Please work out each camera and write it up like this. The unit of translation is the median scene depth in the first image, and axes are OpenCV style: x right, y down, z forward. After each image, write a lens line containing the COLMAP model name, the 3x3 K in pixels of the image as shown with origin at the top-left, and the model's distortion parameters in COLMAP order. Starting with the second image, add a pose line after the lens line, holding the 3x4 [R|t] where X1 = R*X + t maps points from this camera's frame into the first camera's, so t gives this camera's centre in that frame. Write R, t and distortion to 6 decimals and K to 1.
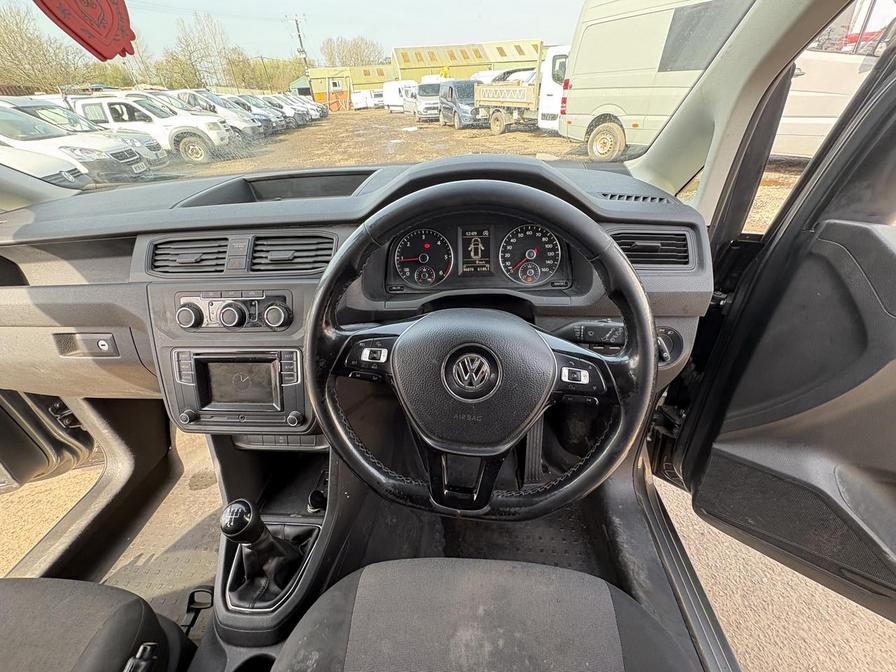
lens RADIAL K [[360.5, 0, 451.3], [0, 360.5, 339.6], [0, 0, 1]] dist [0.002918, -0.000150]
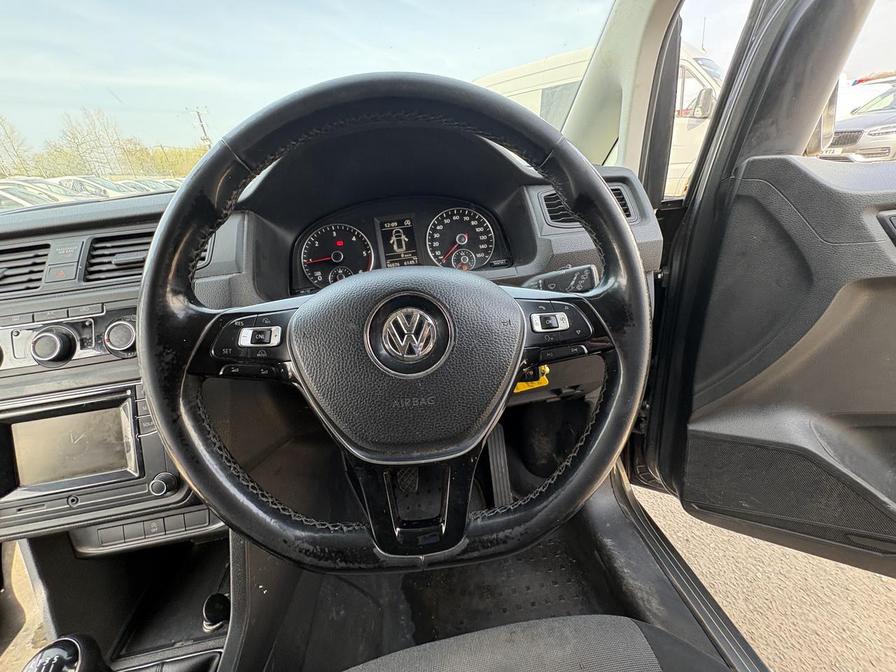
lens RADIAL K [[360.5, 0, 452.1], [0, 360.5, 336.3], [0, 0, 1]] dist [0.002918, -0.000150]
pose [[0.974161, -0.134224, 0.181646, 0.005522], [0.161934, 0.975723, -0.147455, 0.120437], [-0.157444, 0.173059, 0.972246, 0.185597]]
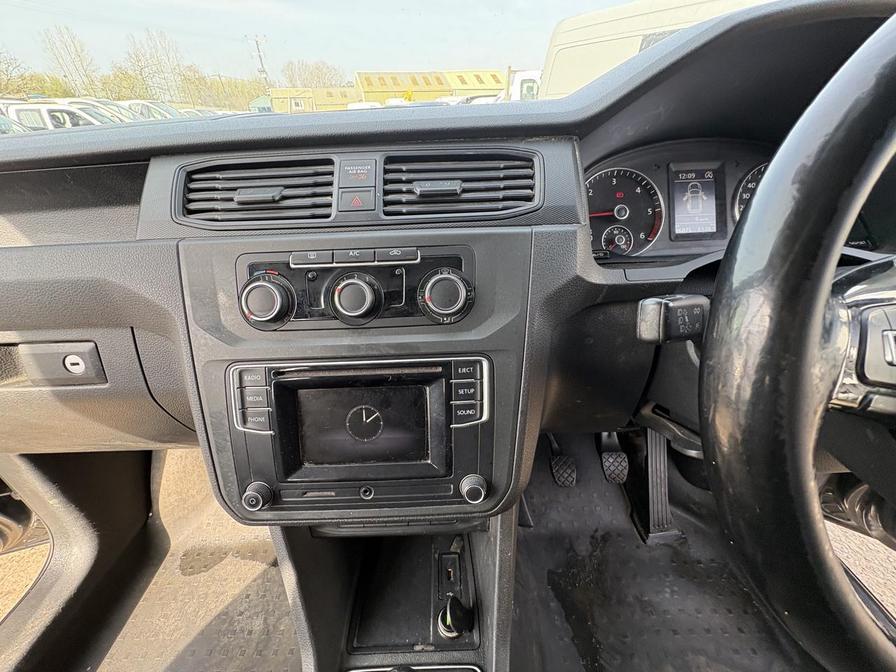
lens RADIAL K [[360.5, 0, 451.1], [0, 360.5, 338.4], [0, 0, 1]] dist [0.002918, -0.000150]
pose [[0.995454, -0.026268, 0.091550, -0.448419], [0.031075, 0.998190, -0.051487, 0.021905], [-0.090032, 0.054098, 0.994469, 0.408477]]
